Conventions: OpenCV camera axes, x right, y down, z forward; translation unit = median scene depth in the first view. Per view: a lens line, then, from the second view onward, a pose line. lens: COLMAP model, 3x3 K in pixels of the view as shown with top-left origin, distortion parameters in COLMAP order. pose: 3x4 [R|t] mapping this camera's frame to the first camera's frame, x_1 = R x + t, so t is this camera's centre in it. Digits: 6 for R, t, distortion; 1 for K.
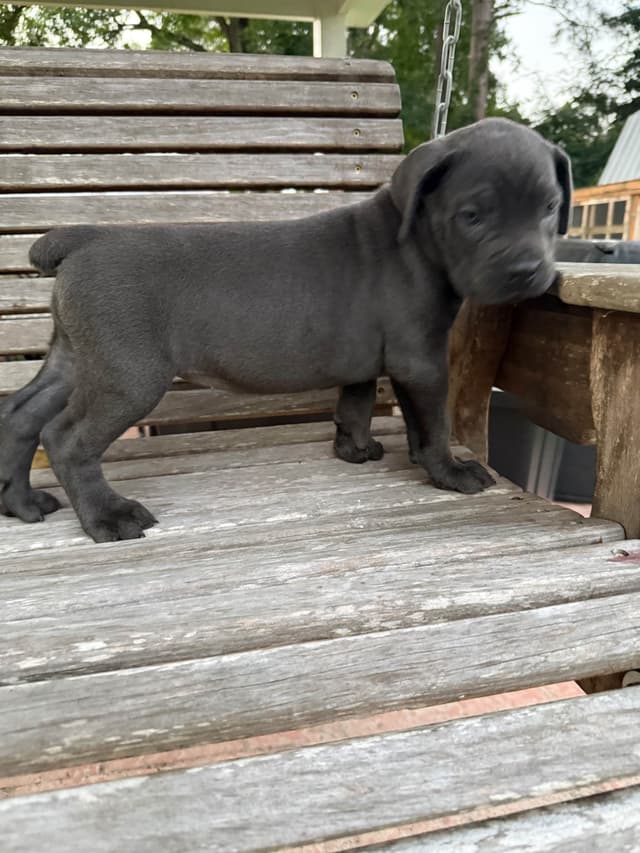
lens RADIAL K [[615.2, 0, 313.4], [0, 615.2, 429.0], [0, 0, 1]] dist [-0.016296, -0.000988]
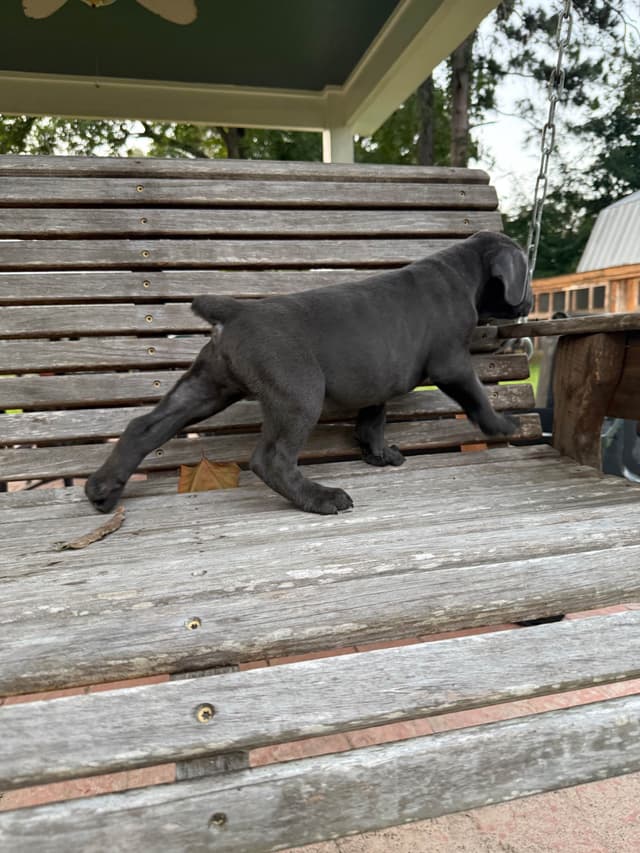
lens RADIAL K [[615.2, 0, 319.9], [0, 615.2, 429.1], [0, 0, 1]] dist [-0.009841, -0.008196]
pose [[0.999565, -0.015771, 0.024913, -0.281152], [0.019306, 0.988692, -0.148710, 0.117241], [-0.022286, 0.149127, 0.988567, -0.171468]]
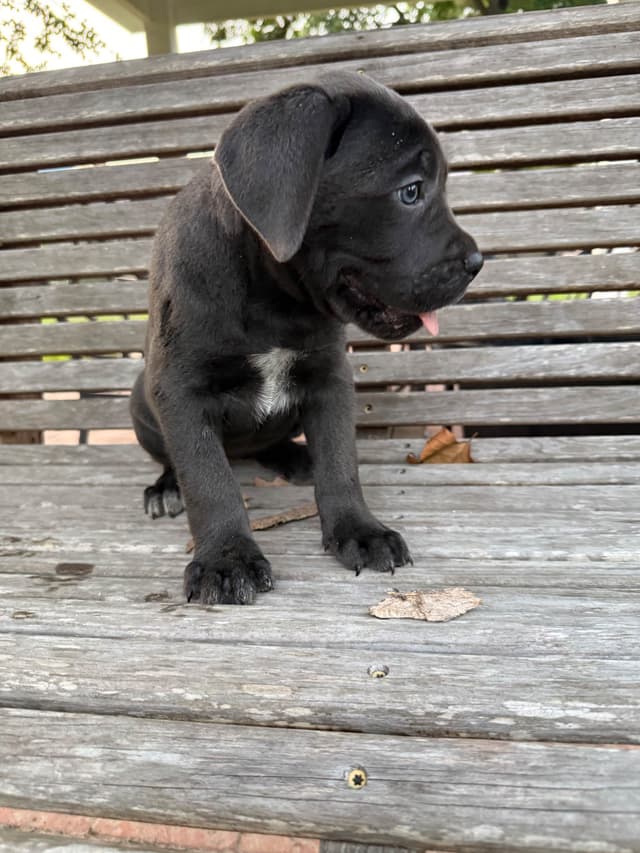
lens RADIAL K [[616.6, 0, 324.4], [0, 616.6, 425.8], [0, 0, 1]] dist [-0.023130, -0.002354]
pose [[0.938594, 0.067114, -0.338432, -0.288813], [-0.061615, 0.997735, 0.026979, -0.005945], [0.339477, -0.004470, 0.940604, 0.032907]]
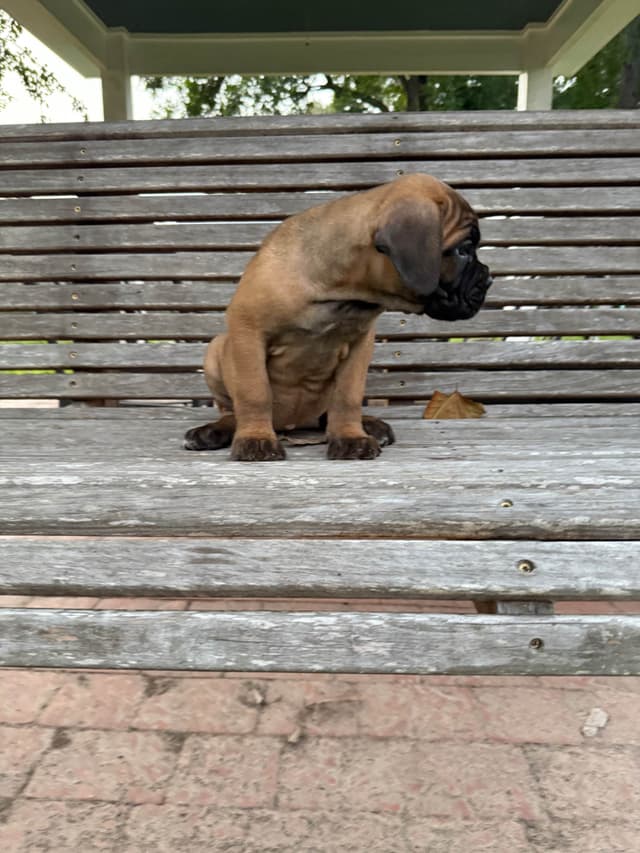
lens RADIAL K [[610.8, 0, 314.4], [0, 610.8, 425.0], [0, 0, 1]] dist [0.083124, -0.198251]
pose [[0.971389, 0.062663, -0.229077, -0.427921], [-0.080380, 0.994385, -0.068834, 0.176904], [0.223477, 0.085278, 0.970971, -0.323146]]
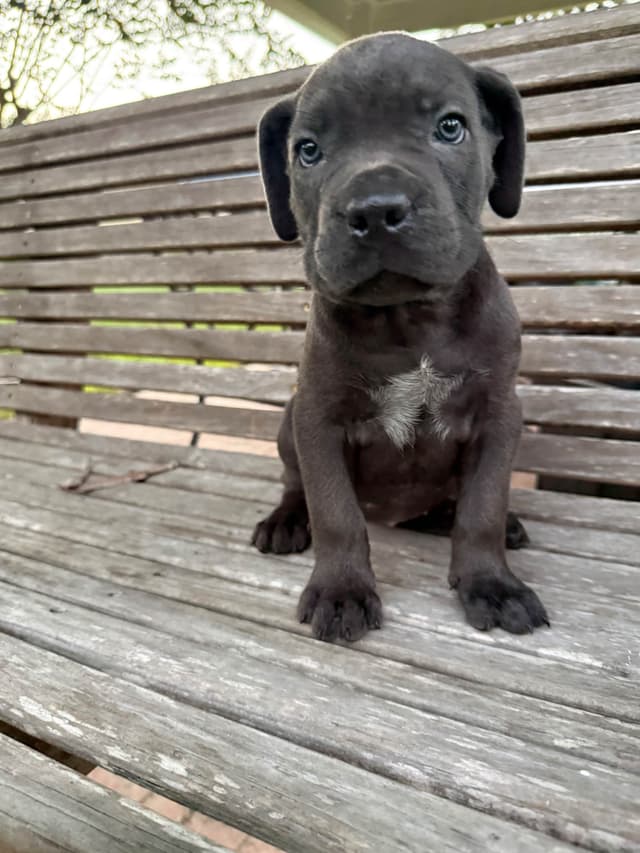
lens RADIAL K [[620.9, 0, 328.5], [0, 620.9, 429.0], [0, 0, 1]] dist [-0.035887, 0.005326]
pose [[0.777540, 0.164628, -0.606901, 0.086593], [-0.164476, 0.984767, 0.056406, -0.072459], [0.606943, 0.055963, 0.792773, 0.207180]]
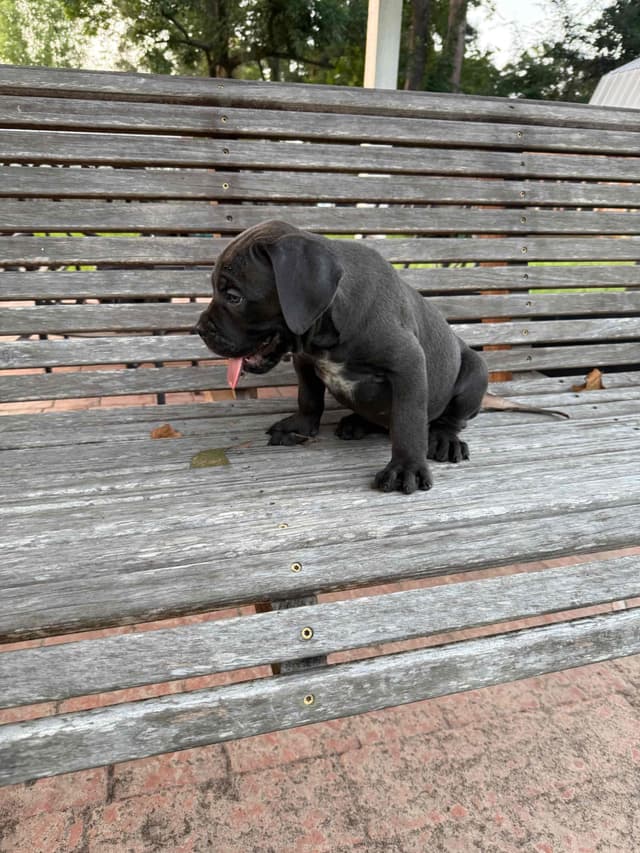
lens RADIAL K [[607.5, 0, 315.6], [0, 607.5, 426.0], [0, 0, 1]] dist [0.000531, -0.037291]
pose [[0.995951, 0.016718, 0.088329, -1.184776], [-0.024449, 0.995892, 0.087182, 0.034545], [-0.086509, -0.088989, 0.992269, -0.470232]]
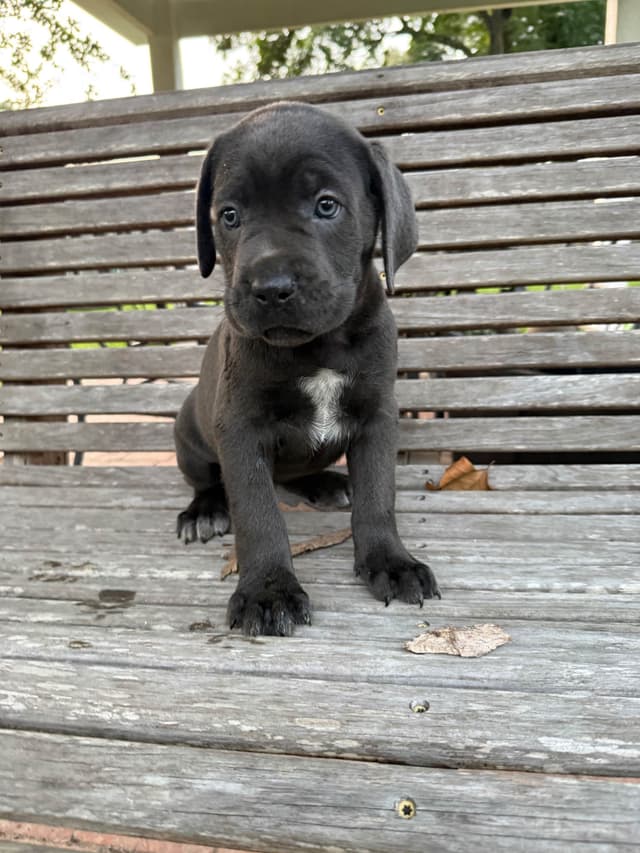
lens RADIAL K [[616.5, 0, 316.4], [0, 616.5, 424.1], [0, 0, 1]] dist [-0.024684, 0.000887]
pose [[0.934475, 0.070366, -0.349006, -0.311994], [-0.067263, 0.997514, 0.021017, -0.040942], [0.349617, 0.003836, 0.936885, -0.011288]]
